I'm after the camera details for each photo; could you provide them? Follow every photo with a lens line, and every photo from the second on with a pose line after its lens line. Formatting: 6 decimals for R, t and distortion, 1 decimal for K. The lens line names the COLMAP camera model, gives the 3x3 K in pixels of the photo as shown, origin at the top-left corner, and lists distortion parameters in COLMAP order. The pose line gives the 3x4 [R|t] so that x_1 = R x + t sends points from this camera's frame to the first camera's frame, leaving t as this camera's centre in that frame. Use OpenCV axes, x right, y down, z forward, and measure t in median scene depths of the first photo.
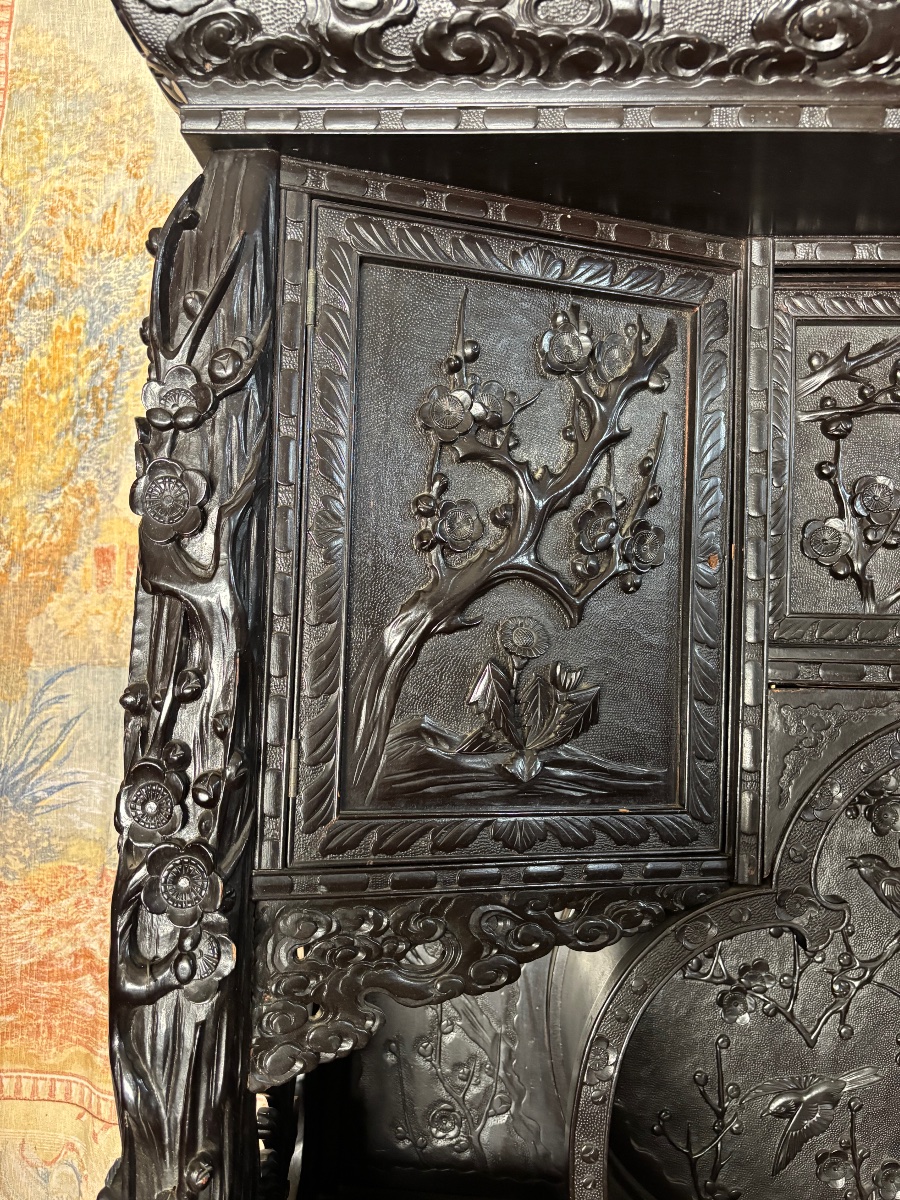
lens RADIAL K [[919.5, 0, 436.5], [0, 919.5, 612.8], [0, 0, 1]] dist [0.005144, -0.000190]
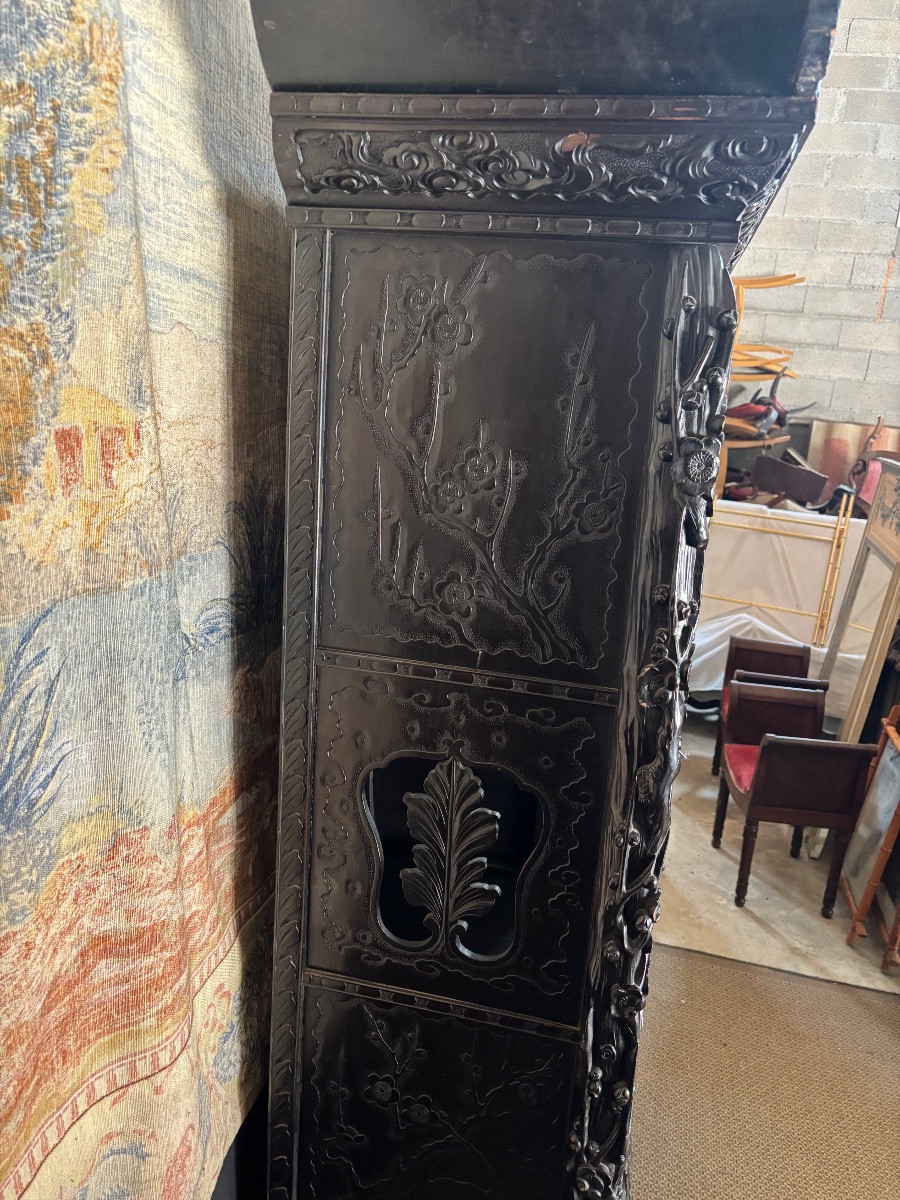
lens RADIAL K [[911.3, 0, 448.2], [0, 911.3, 608.6], [0, 0, 1]] dist [0.039824, -0.046402]
pose [[0.164045, -0.249779, 0.954306, -1.167075], [-0.102319, 0.957885, 0.268304, -0.181649], [-0.981132, -0.141658, 0.131579, 0.717482]]
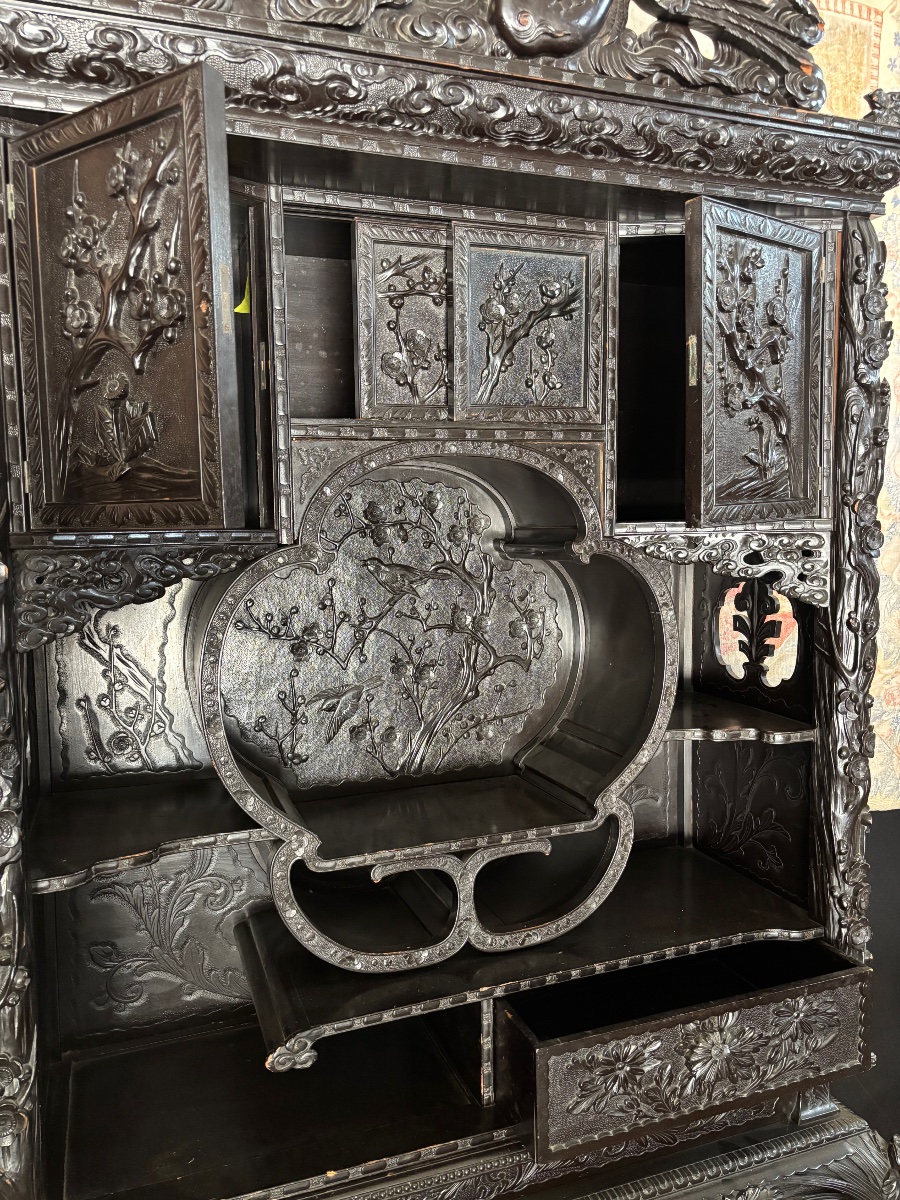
lens RADIAL K [[911.3, 0, 448.2], [0, 911.3, 608.6], [0, 0, 1]] dist [0.039824, -0.046402]
pose [[0.916797, -0.081098, 0.391032, -0.075457], [0.025227, 0.988968, 0.145962, 0.113555], [-0.398555, -0.123953, 0.908730, -0.622492]]
